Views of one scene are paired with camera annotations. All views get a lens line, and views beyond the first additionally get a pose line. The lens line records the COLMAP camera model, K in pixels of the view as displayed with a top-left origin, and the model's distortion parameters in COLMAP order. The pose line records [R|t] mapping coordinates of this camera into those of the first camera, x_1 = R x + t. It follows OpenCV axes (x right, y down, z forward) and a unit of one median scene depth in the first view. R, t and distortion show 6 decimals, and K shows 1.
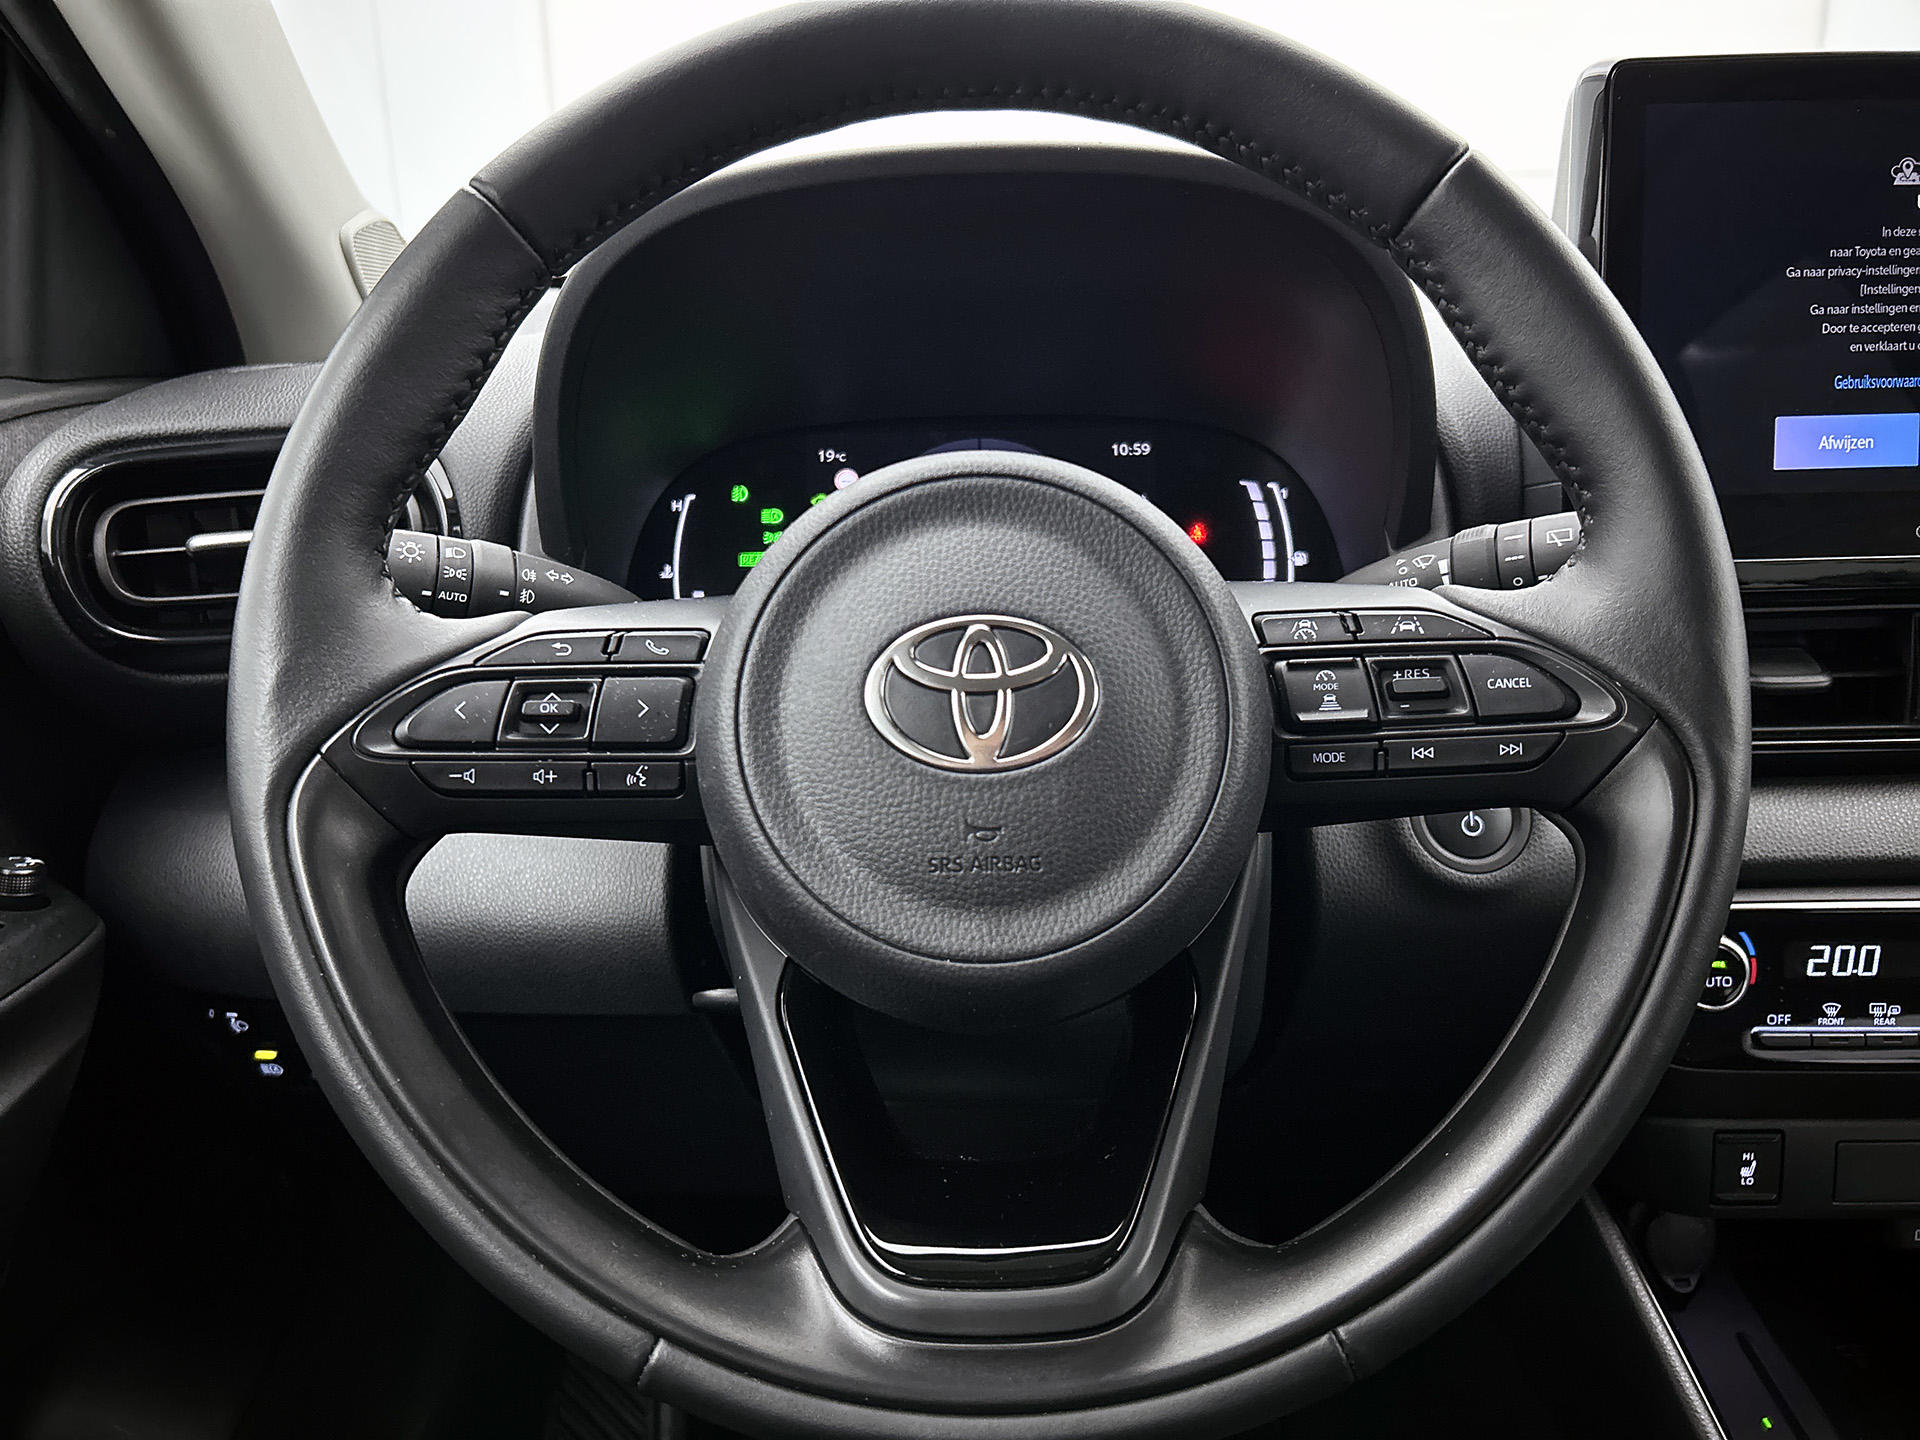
lens RADIAL K [[1464.5, 0, 957.3], [0, 1464.5, 690.7], [0, 0, 1]] dist [0.059400, -0.063596]
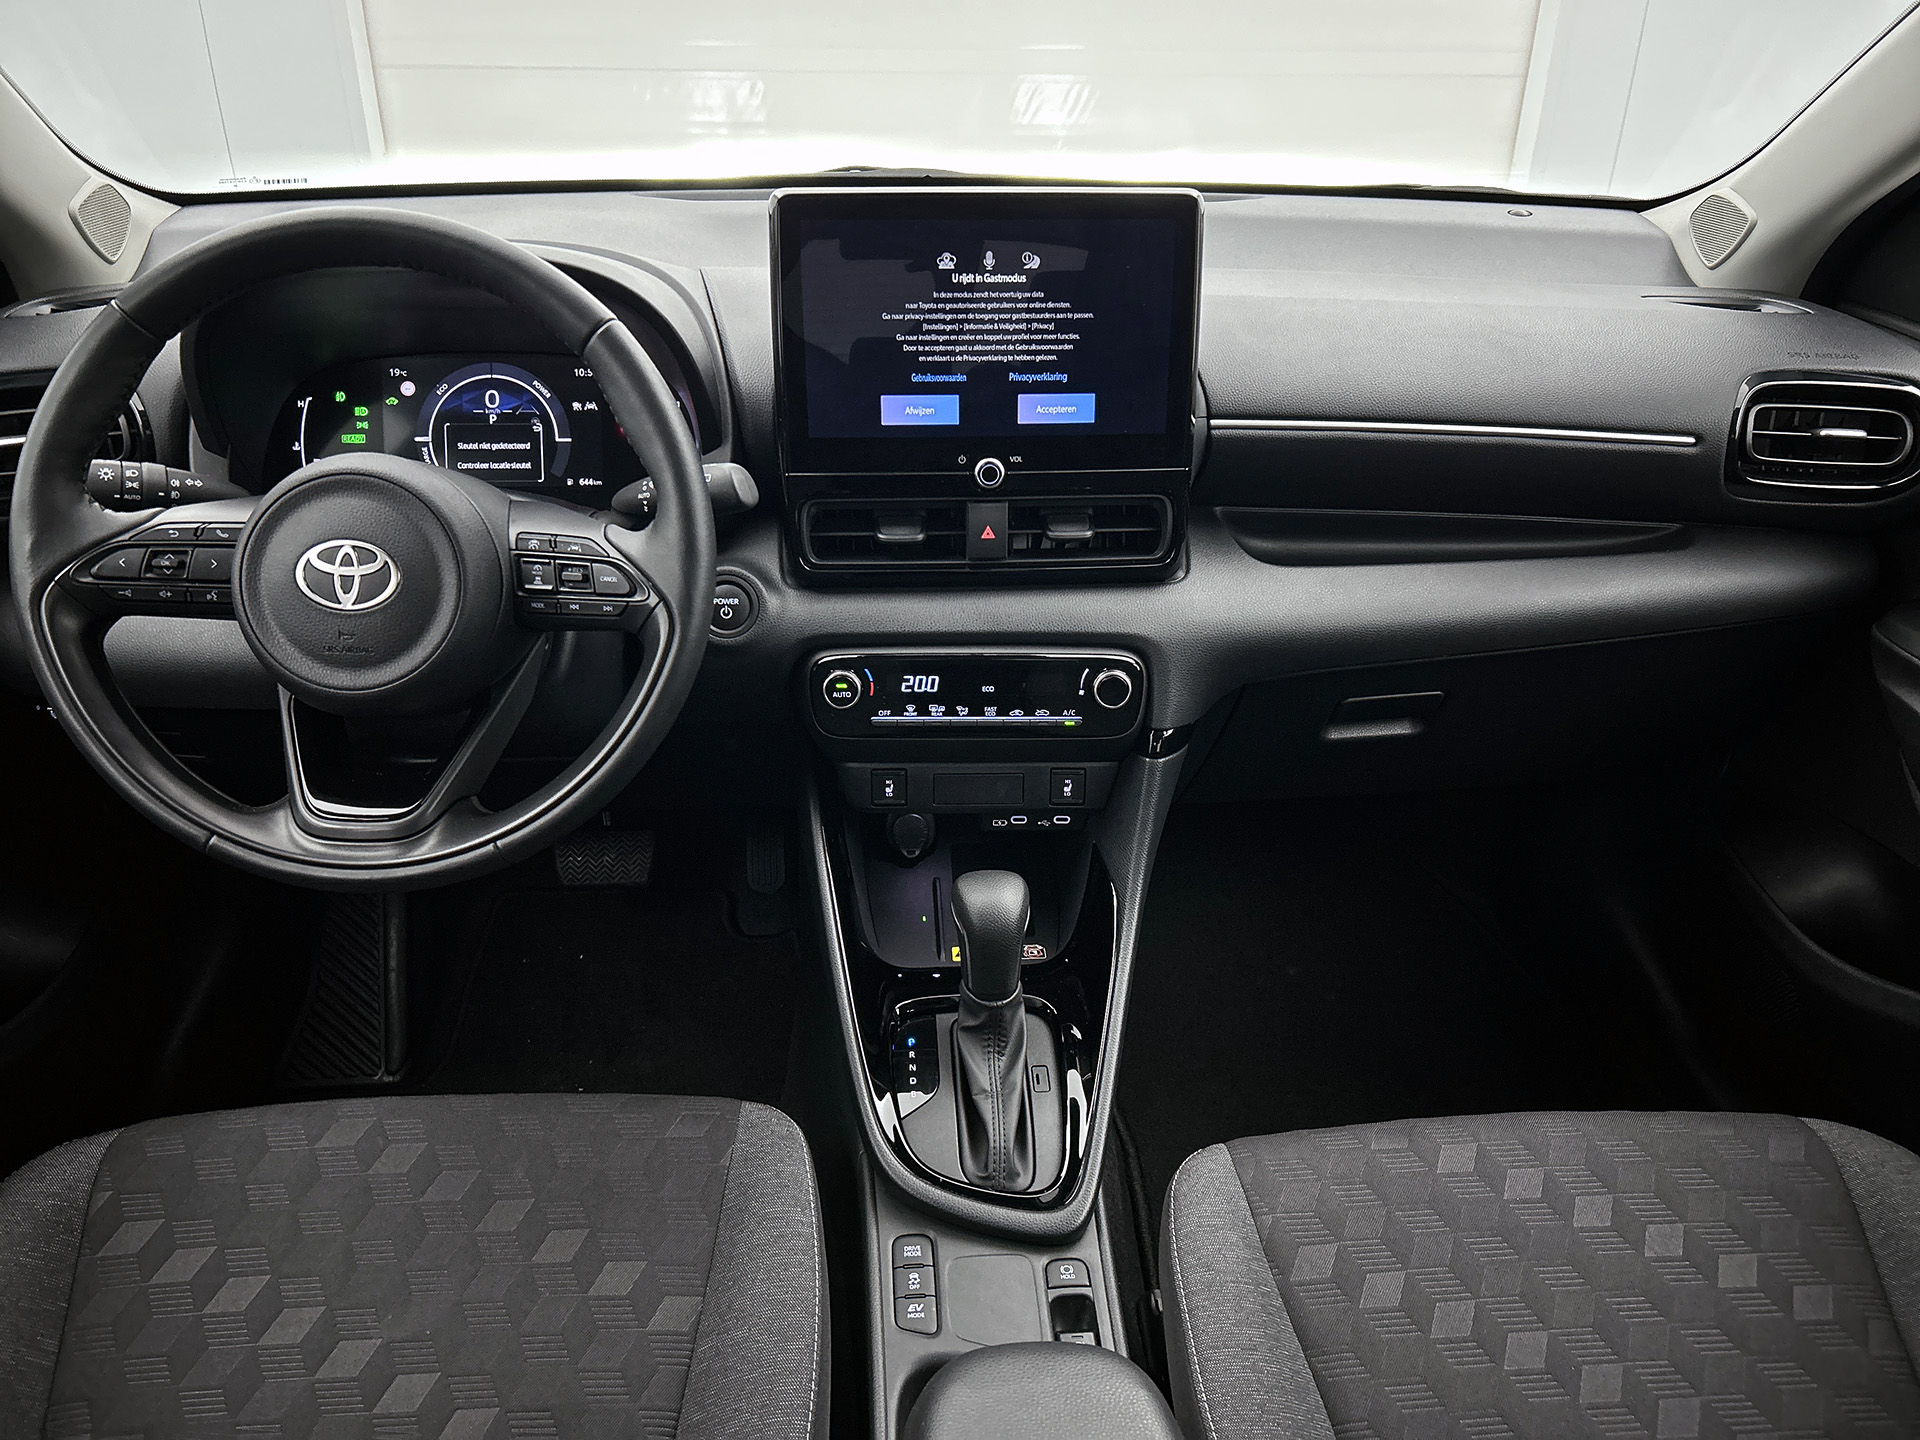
lens RADIAL K [[1464.5, 0, 985.9], [0, 1464.5, 725.2], [0, 0, 1]] dist [0.059400, -0.063596]
pose [[0.997777, 0.005965, 0.066375, 0.814159], [-0.020525, 0.975078, 0.220913, -0.275901], [-0.063403, -0.221784, 0.973032, -1.278368]]
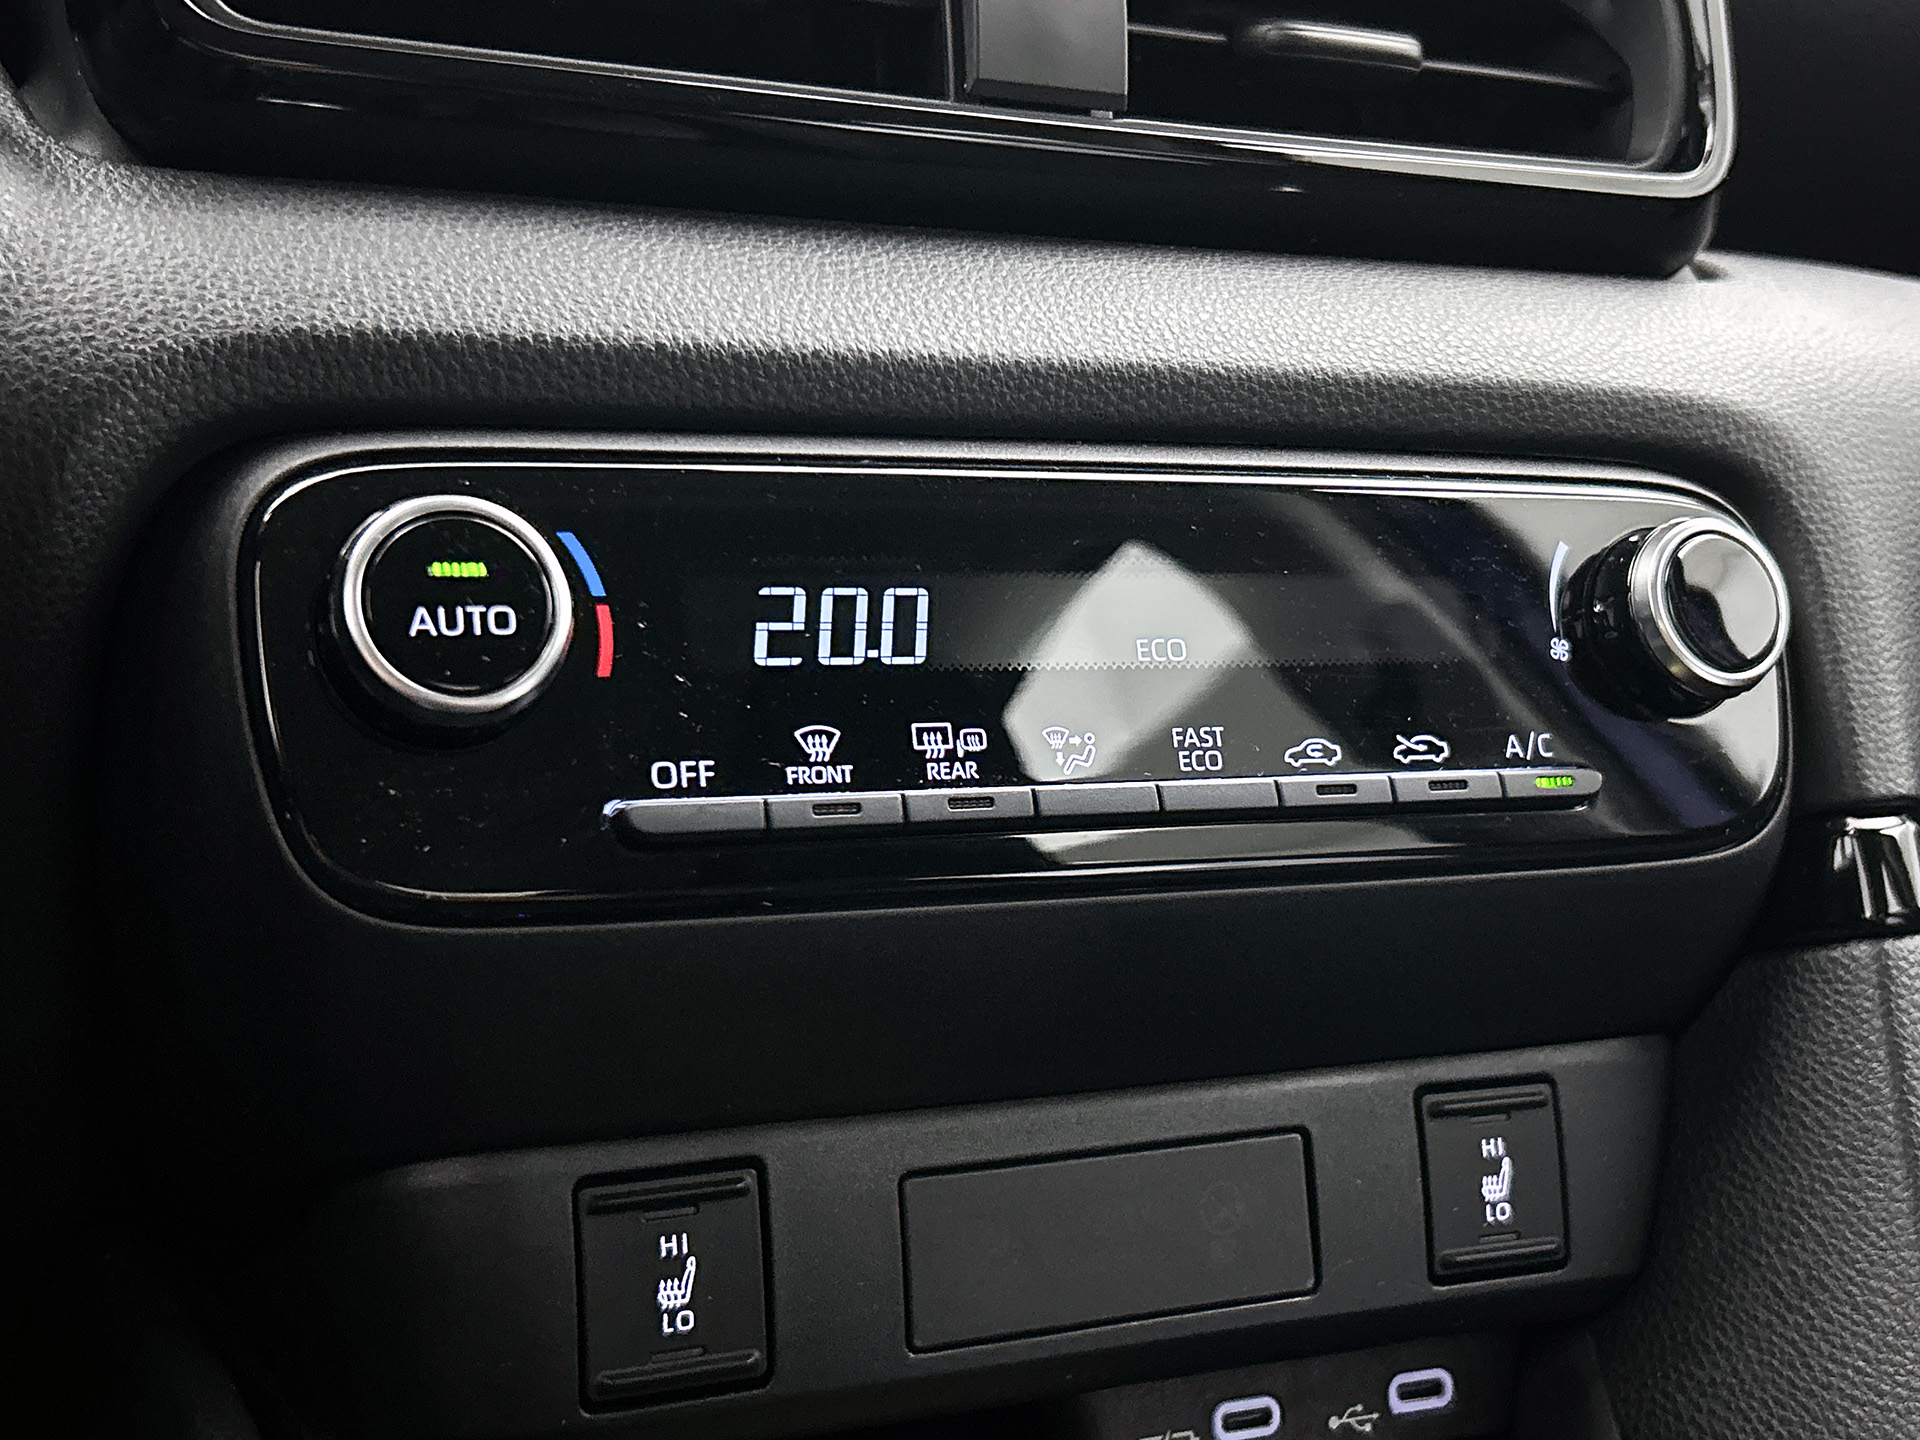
lens RADIAL K [[2248.1, 0, 972.7], [0, 2248.1, 737.4], [0, 0, 1]] dist [0.024300, 0.000000]
pose [[0.906142, -0.001856, 0.422970, 0.570406], [0.096924, 0.974293, -0.203368, 0.476599], [-0.411719, 0.225276, 0.883028, 0.730243]]
